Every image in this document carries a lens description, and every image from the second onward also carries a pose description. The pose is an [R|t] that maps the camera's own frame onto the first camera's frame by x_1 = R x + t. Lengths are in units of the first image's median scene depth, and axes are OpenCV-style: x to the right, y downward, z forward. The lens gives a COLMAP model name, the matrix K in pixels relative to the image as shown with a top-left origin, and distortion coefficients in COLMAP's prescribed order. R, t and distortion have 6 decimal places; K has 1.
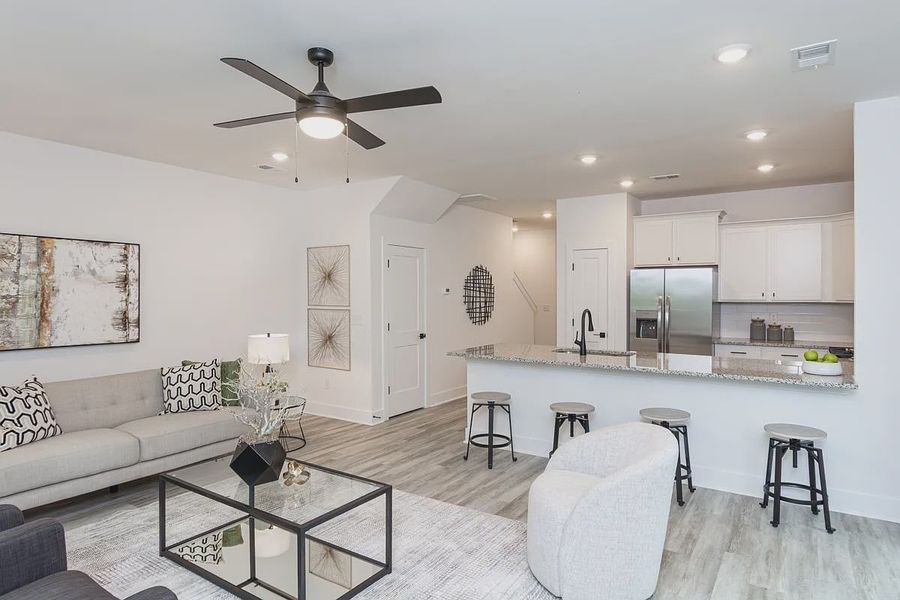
lens RADIAL K [[518.9, 0, 452.2], [0, 518.9, 289.9], [0, 0, 1]] dist [-0.006402, -0.002508]
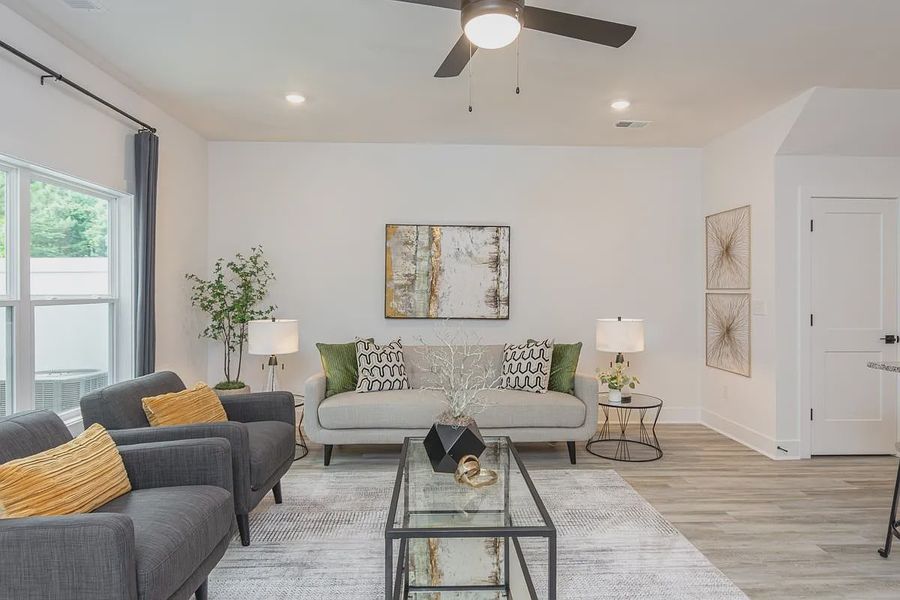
lens RADIAL K [[529.9, 0, 453.4], [0, 529.9, 288.1], [0, 0, 1]] dist [0.001718, -0.003201]
pose [[0.588416, -0.001030, -0.808558, 0.205460], [0.000219, 0.999999, -0.001114, 0.039873], [0.808559, 0.000478, 0.588415, 0.286273]]
